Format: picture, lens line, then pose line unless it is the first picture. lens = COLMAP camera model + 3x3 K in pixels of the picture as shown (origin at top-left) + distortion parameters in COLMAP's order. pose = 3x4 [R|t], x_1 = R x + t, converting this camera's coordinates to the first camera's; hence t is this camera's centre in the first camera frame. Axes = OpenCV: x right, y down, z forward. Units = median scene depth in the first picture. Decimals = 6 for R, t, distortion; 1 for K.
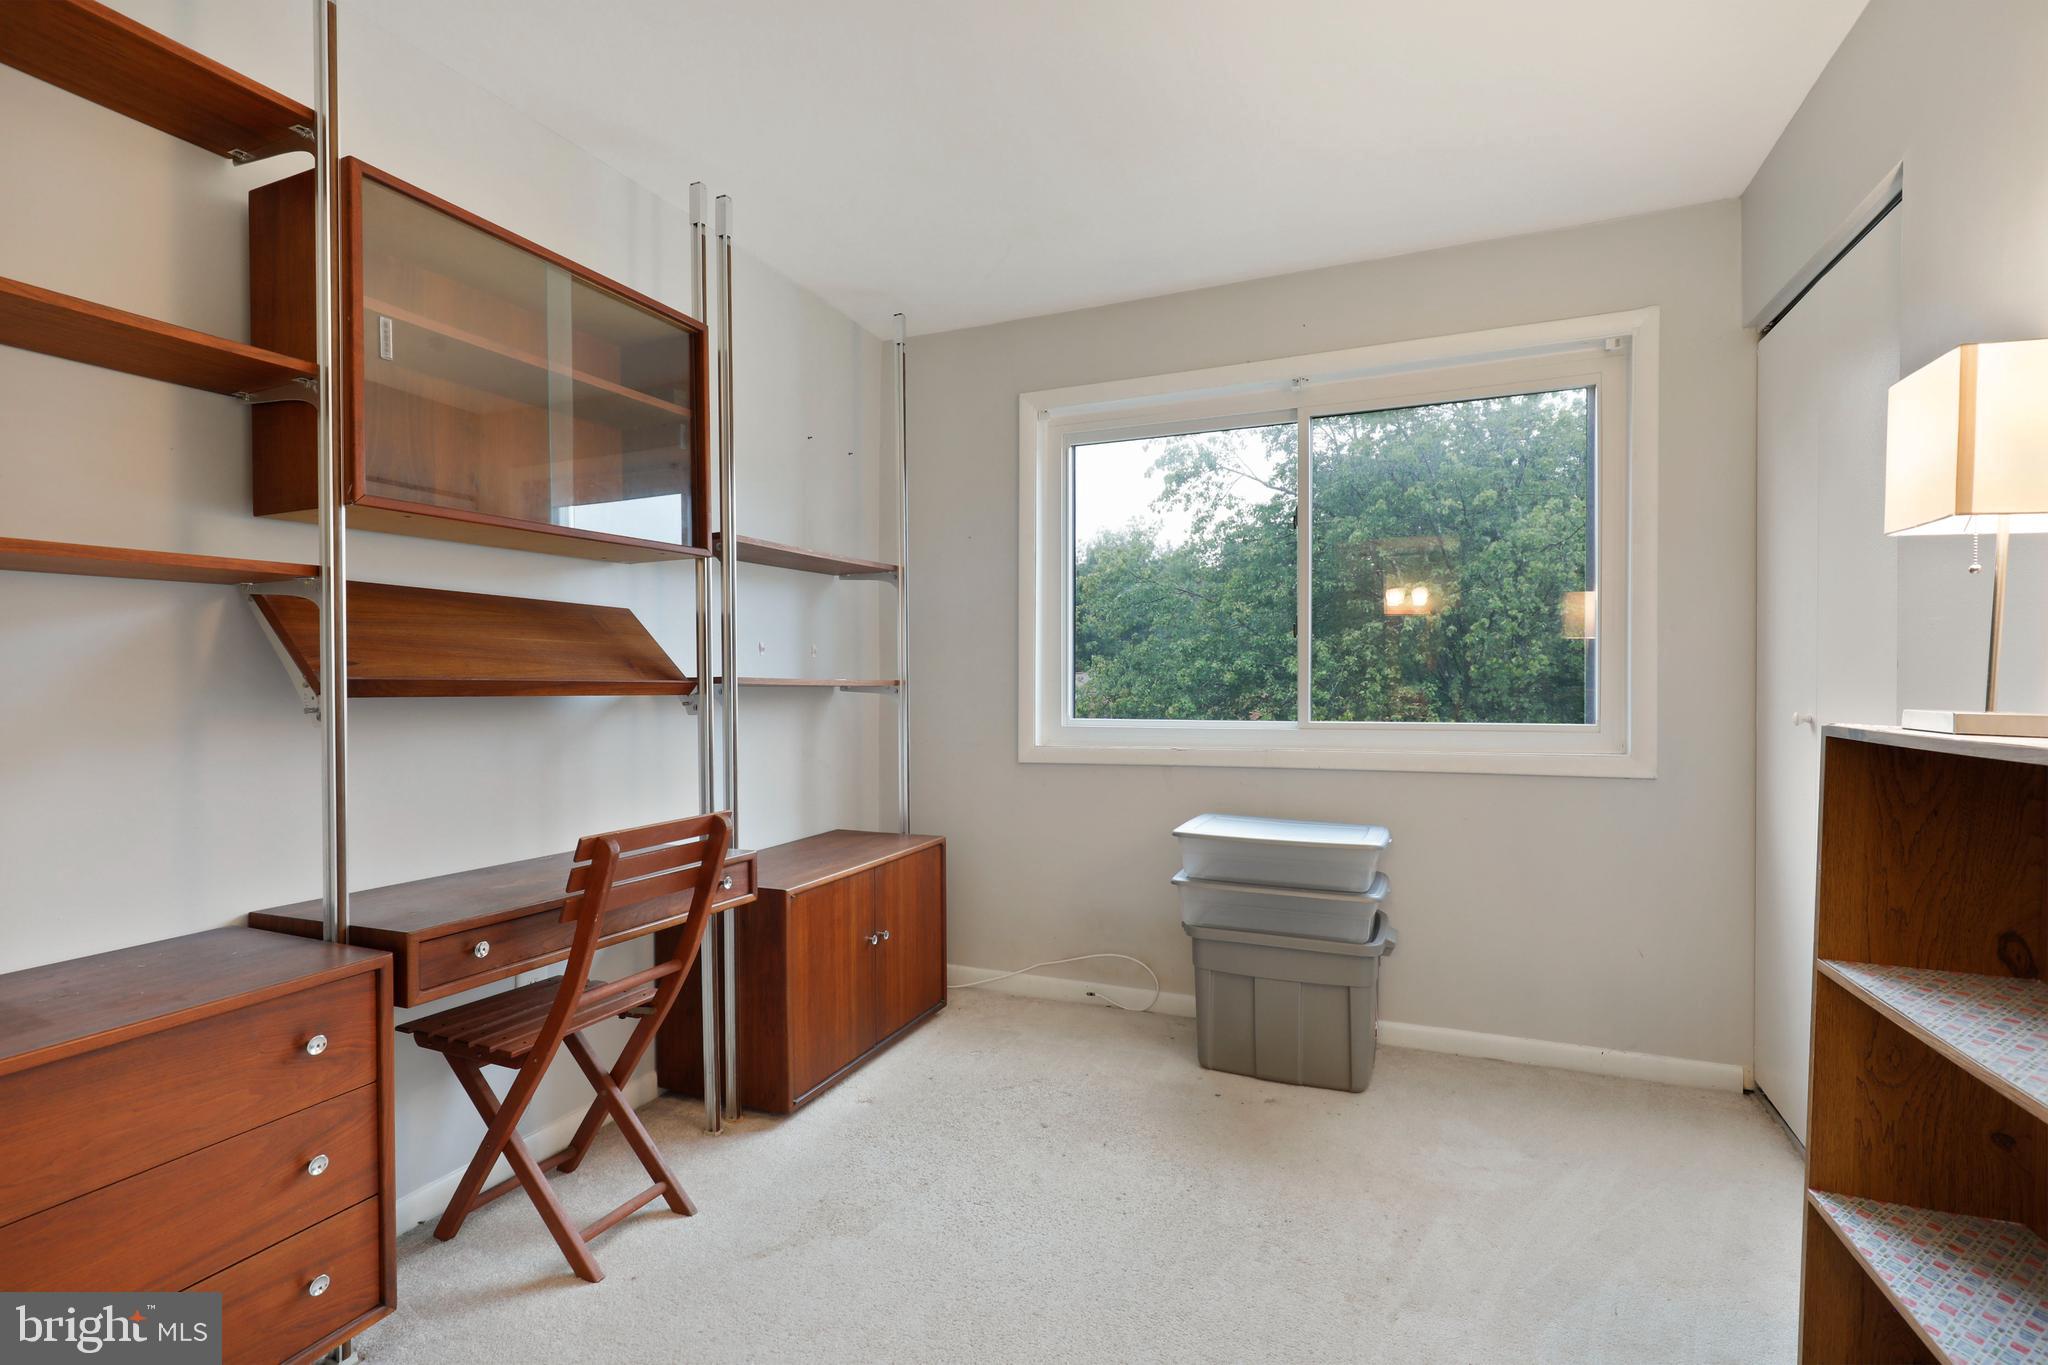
lens RADIAL K [[945.6, 0, 1025.7], [0, 945.6, 684.4], [0, 0, 1]] dist [-0.009844, 0.001917]
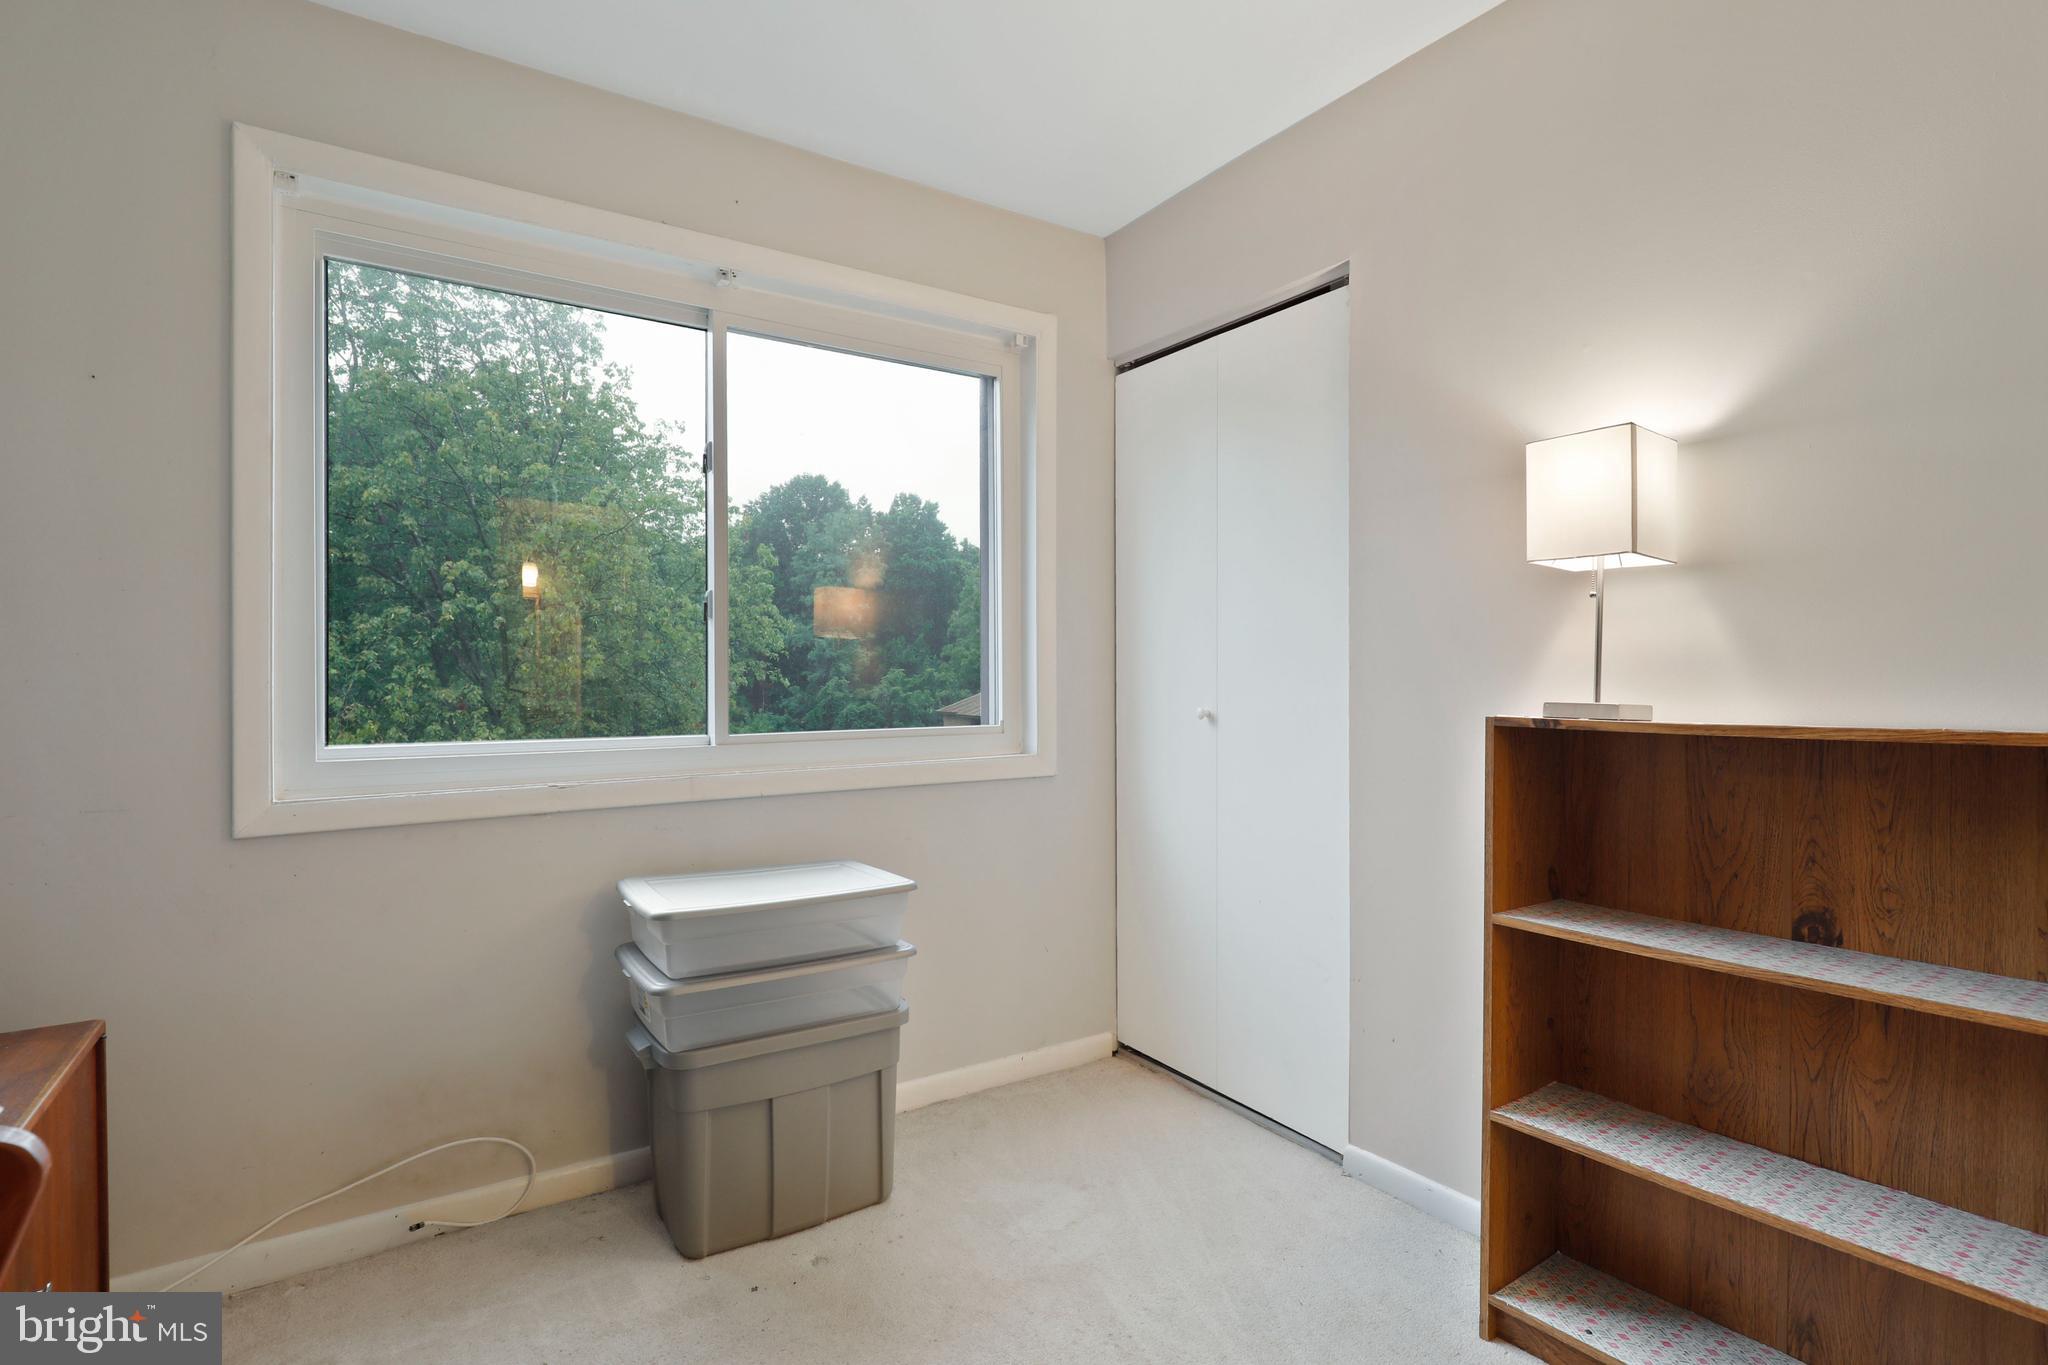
lens RADIAL K [[1044.5, 0, 1025.5], [0, 1044.5, 688.9], [0, 0, 1]] dist [-0.004789, -0.000839]
pose [[0.546502, -0.005627, 0.837439, -0.256361], [0.004043, 0.999983, 0.004081, 0.000566], [-0.837448, 0.001155, 0.546516, 0.343637]]
